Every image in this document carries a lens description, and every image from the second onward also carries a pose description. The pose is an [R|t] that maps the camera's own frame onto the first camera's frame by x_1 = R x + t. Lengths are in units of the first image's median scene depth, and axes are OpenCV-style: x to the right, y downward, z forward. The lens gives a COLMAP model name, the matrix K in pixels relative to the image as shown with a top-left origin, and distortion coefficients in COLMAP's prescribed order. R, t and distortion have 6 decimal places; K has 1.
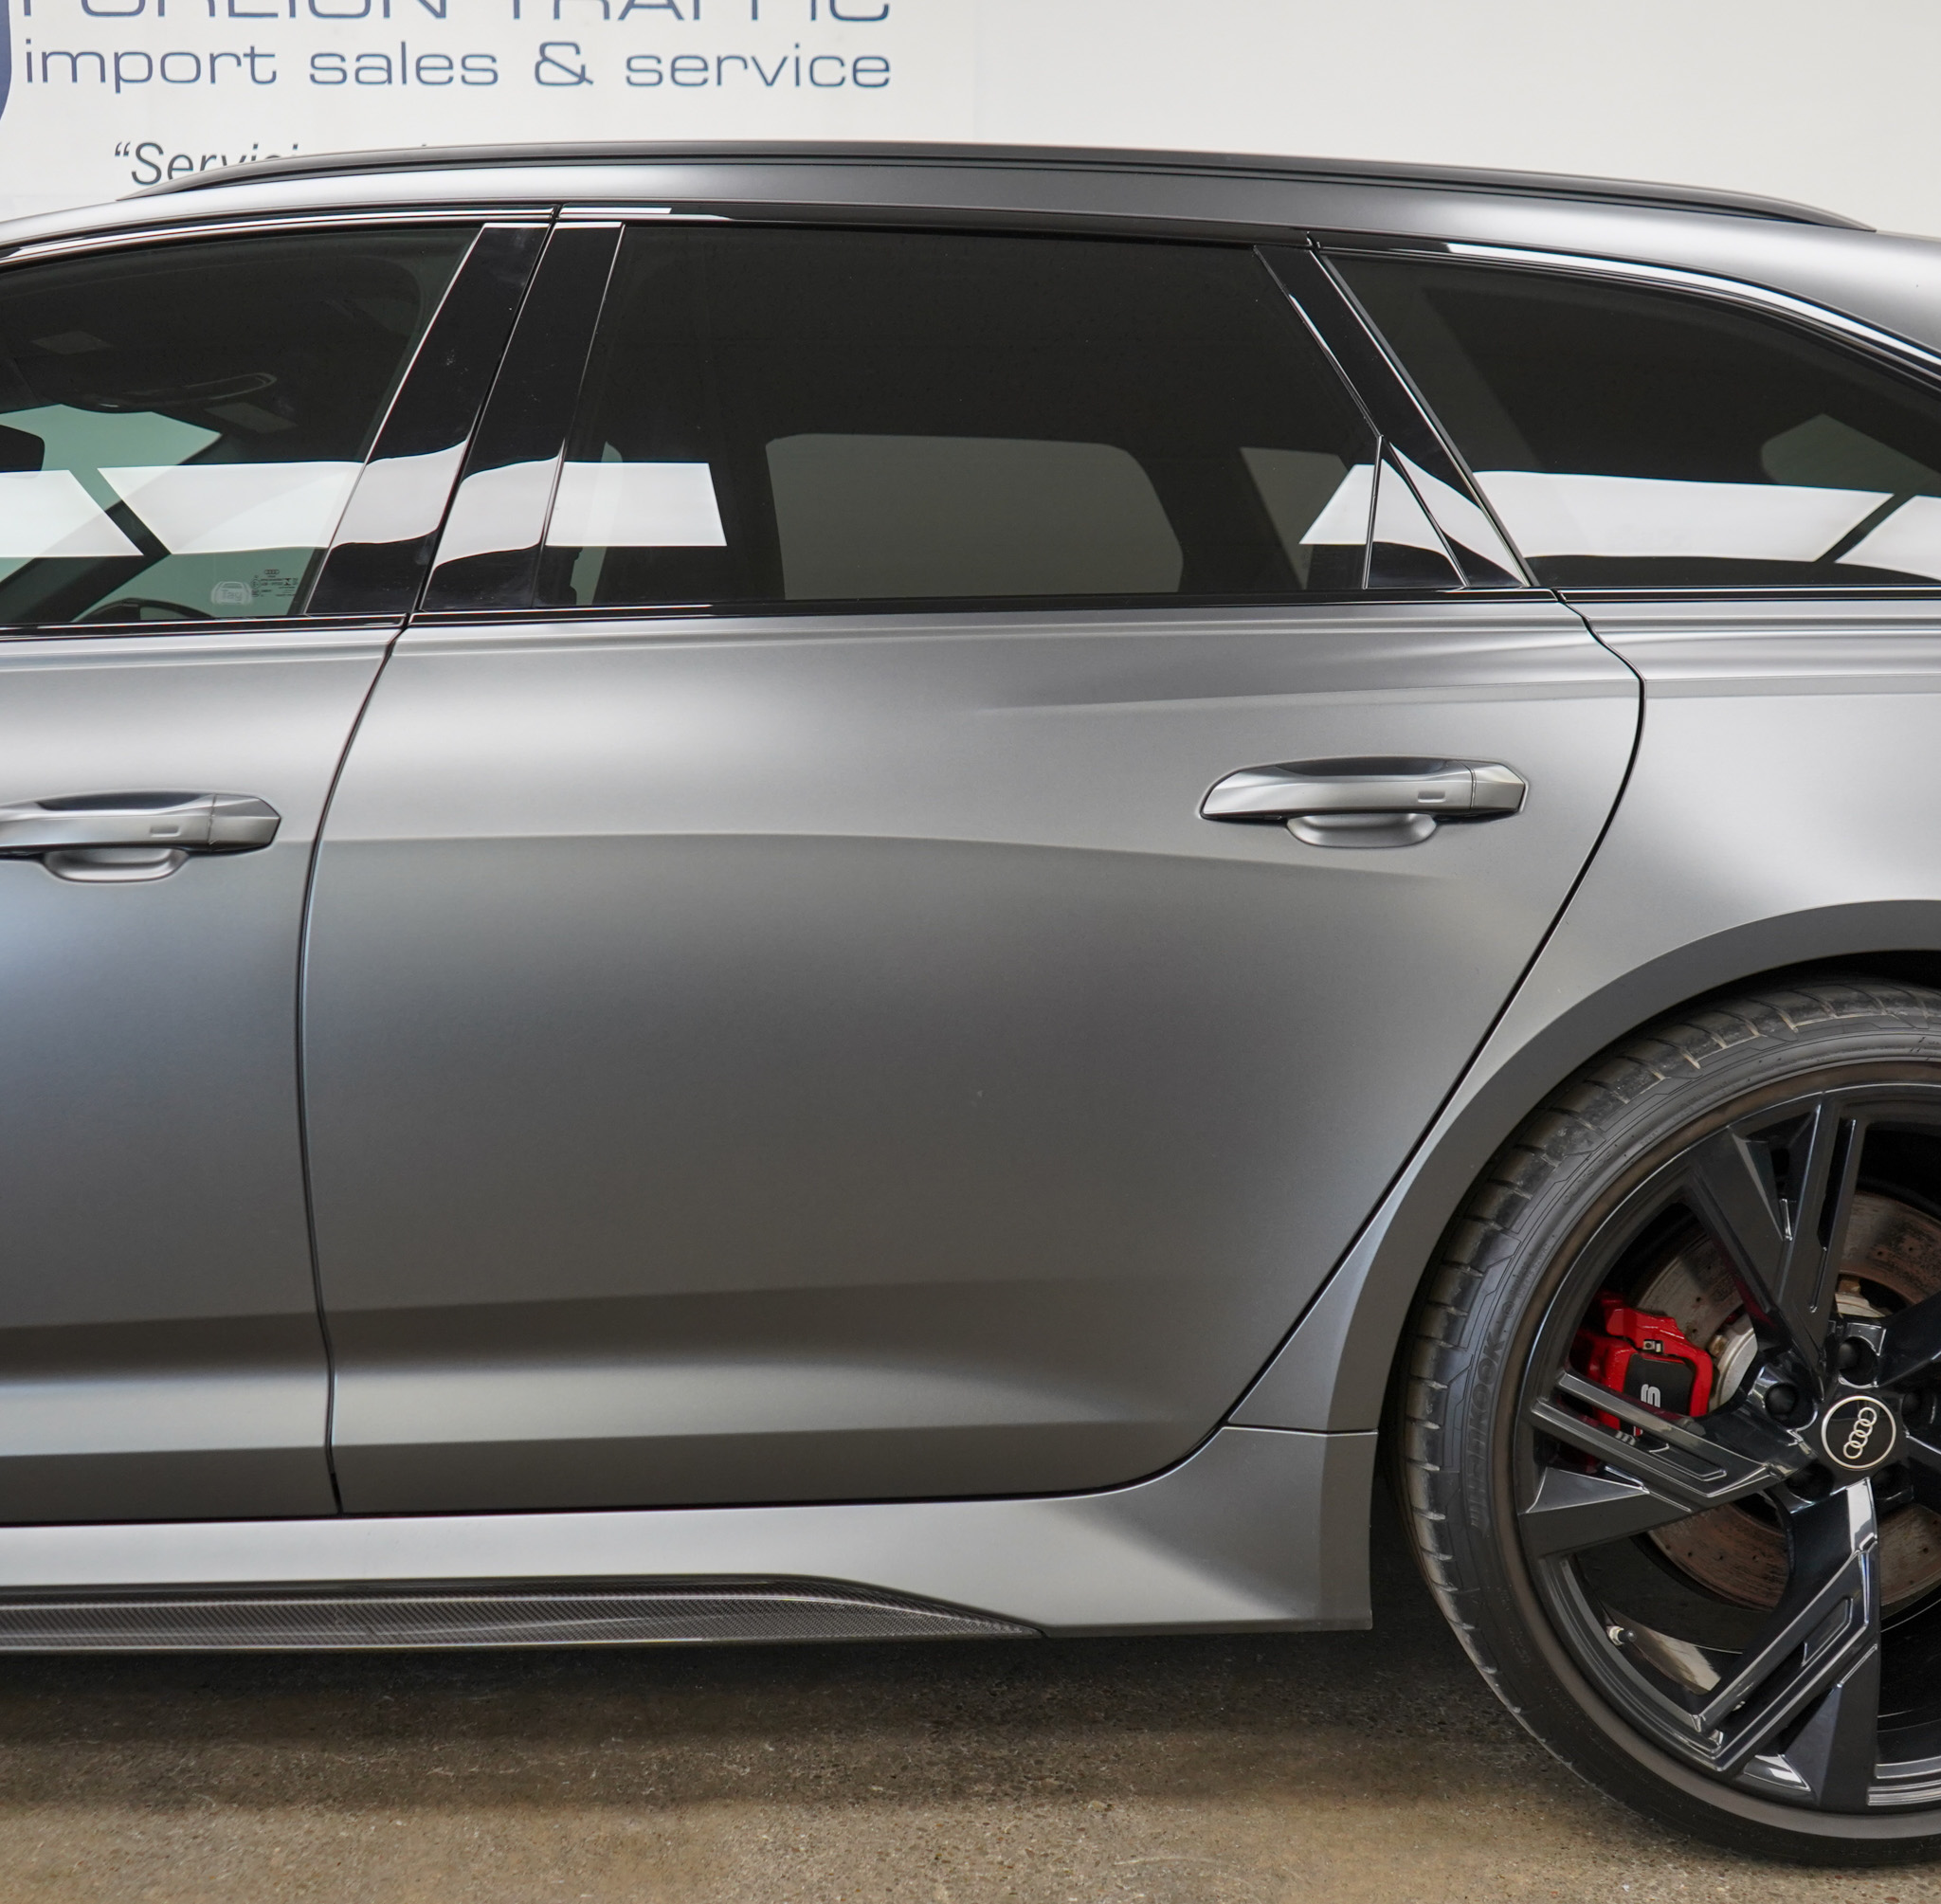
lens RADIAL K [[2264.1, 0, 972.9], [0, 2264.1, 945.1], [0, 0, 1]] dist [-0.008518, 0.004475]
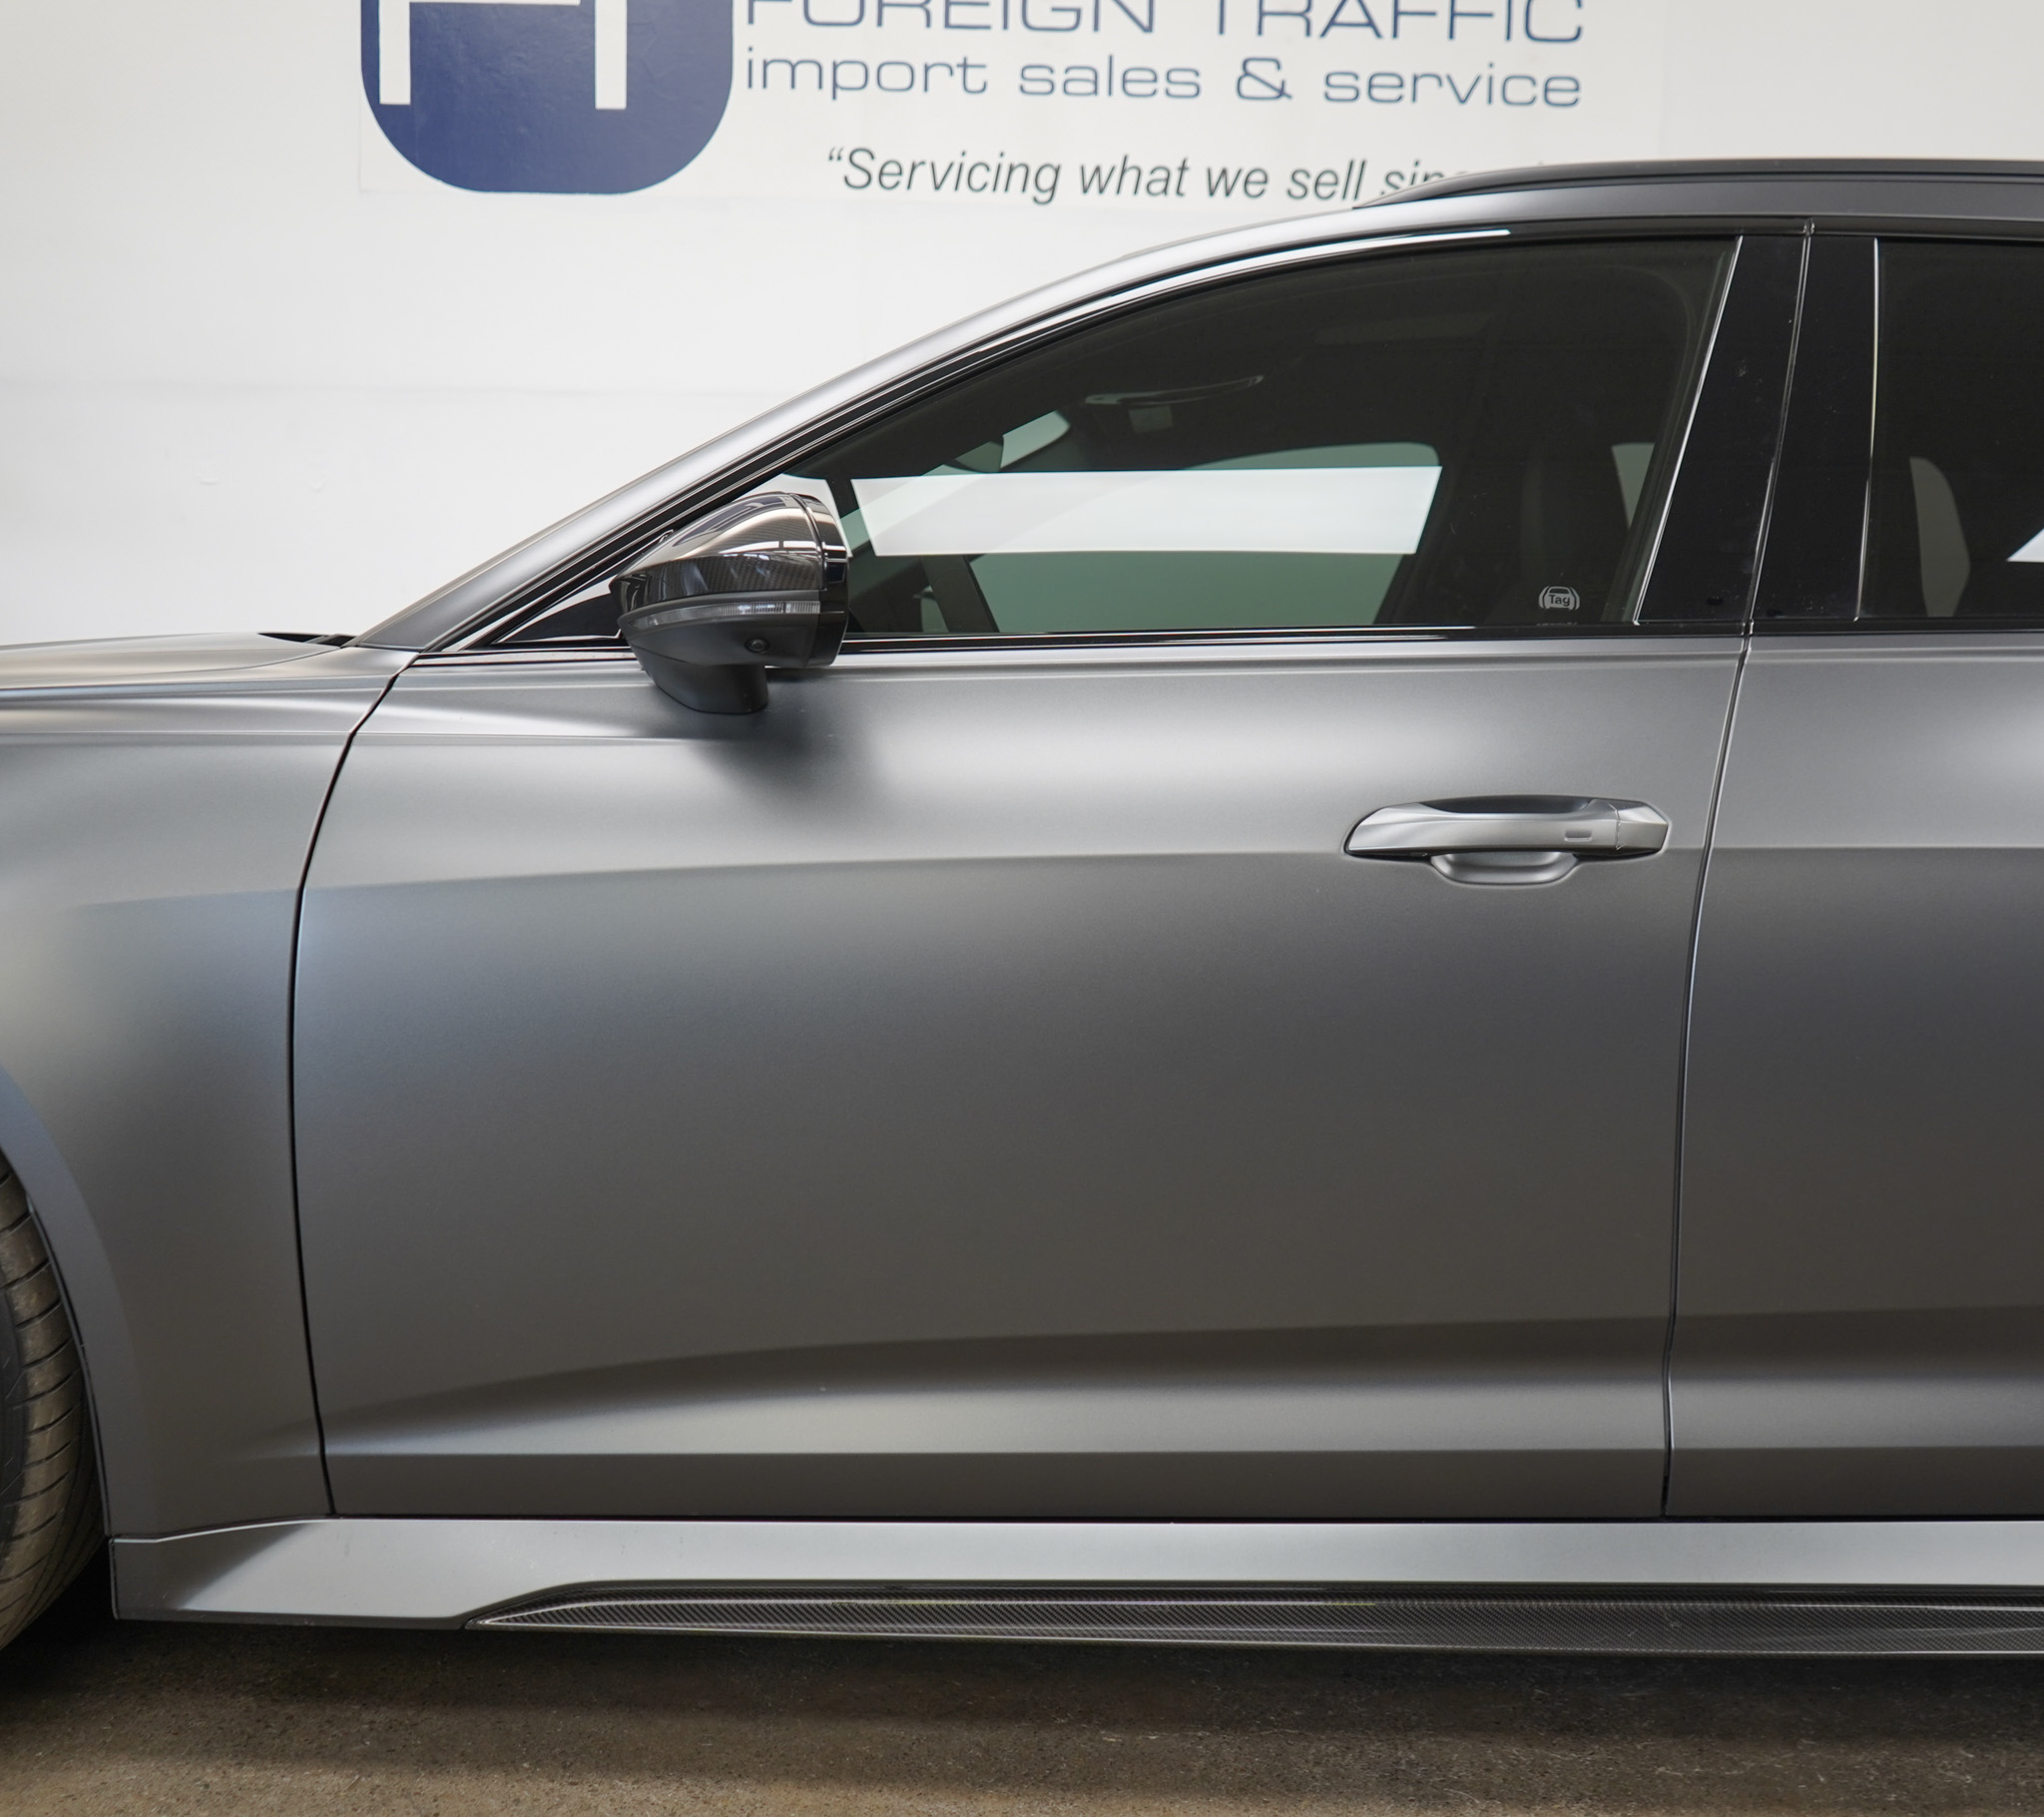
lens RADIAL K [[2166.5, 0, 1043.7], [0, 2166.5, 905.8], [0, 0, 1]] dist [-0.012239, 0.006560]
pose [[0.999561, 0.022208, -0.019607, -0.255061], [-0.022366, 0.999719, -0.007880, -0.002843], [0.019426, 0.008315, 0.999777, 0.015425]]
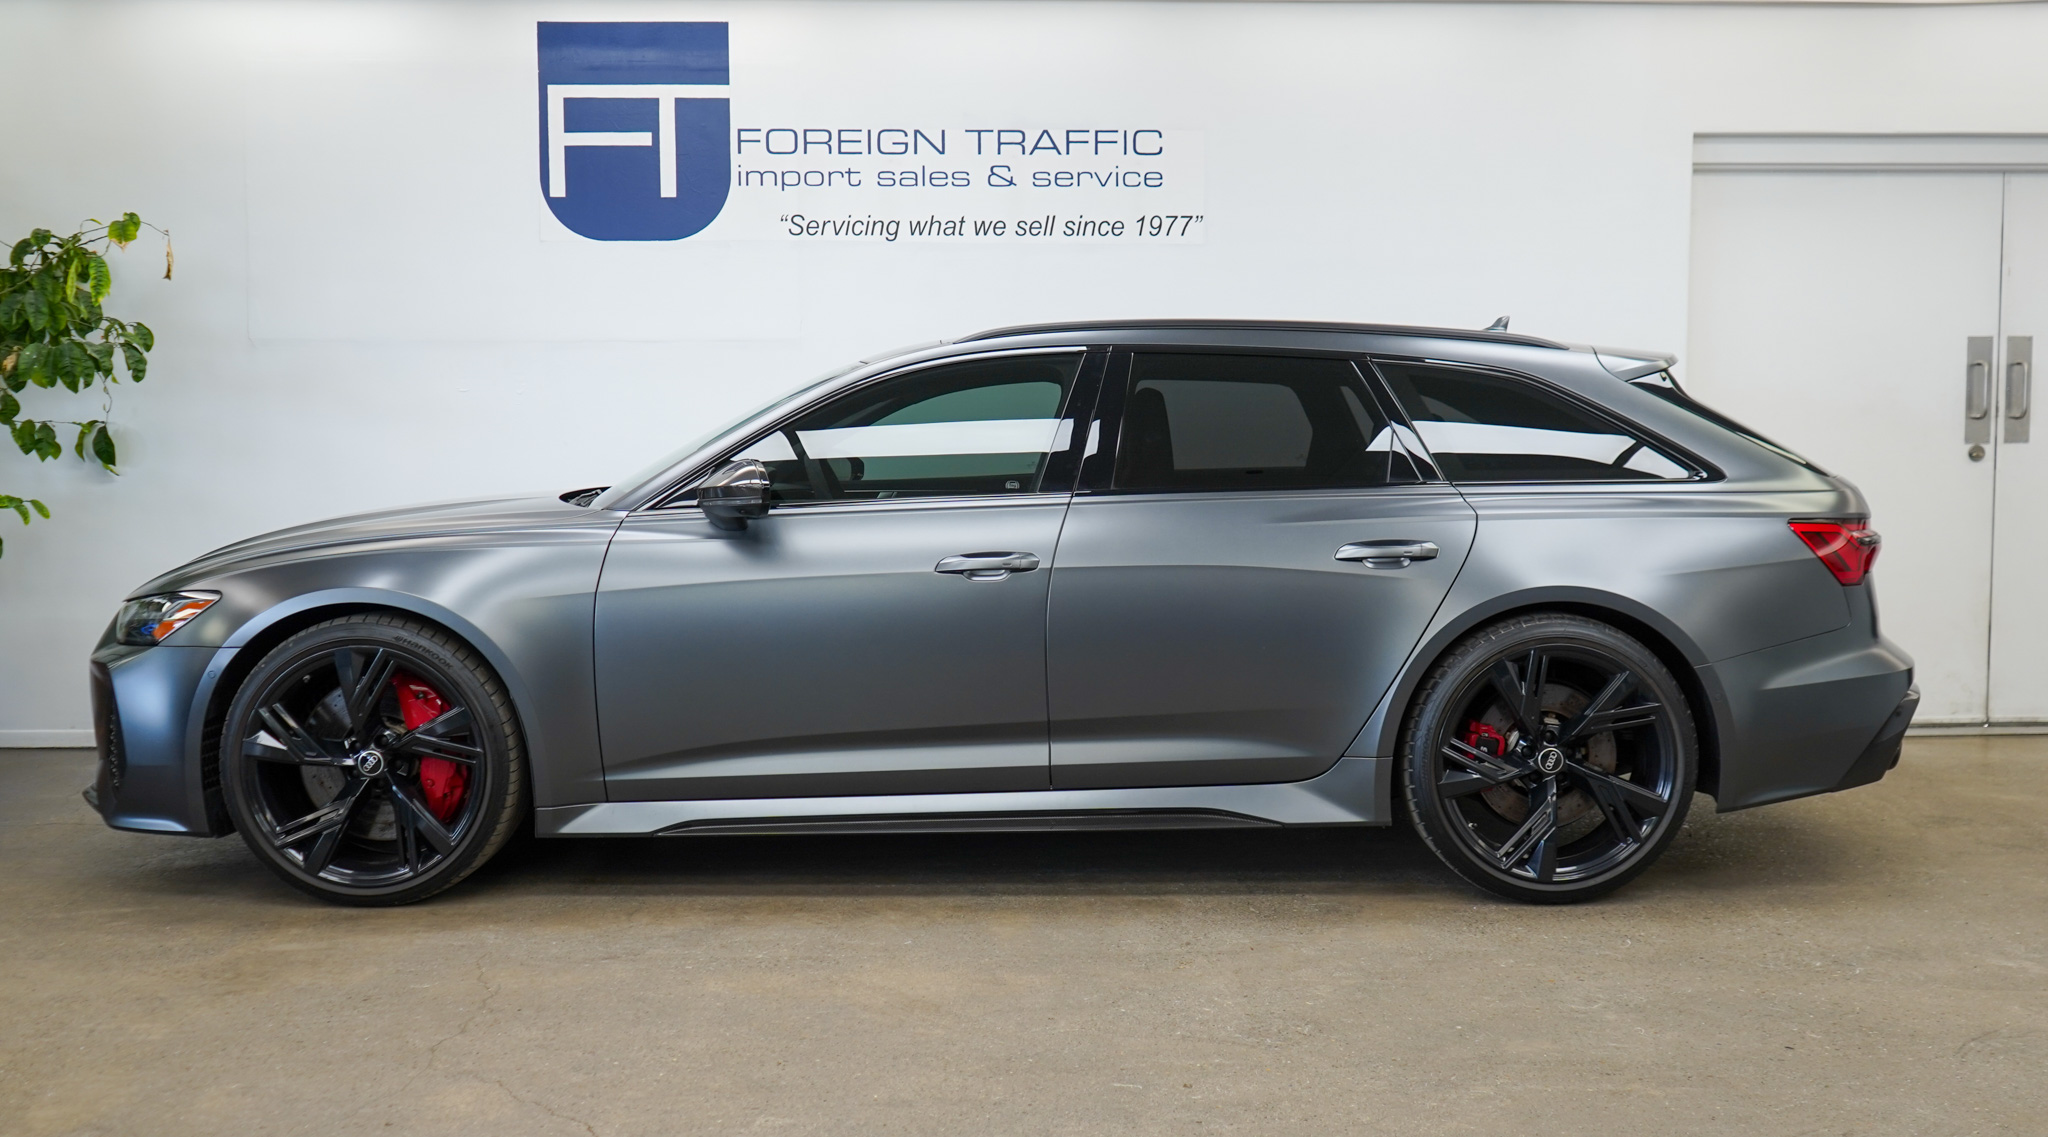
lens RADIAL K [[2006.0, 0, 1100.1], [0, 2006.0, 583.2], [0, 0, 1]] dist [-0.009435, -0.004998]
pose [[0.999930, -0.002242, 0.011649, -0.115407], [0.002516, 0.999720, -0.023538, 0.018369], [-0.011593, 0.023566, 0.999655, -0.795682]]
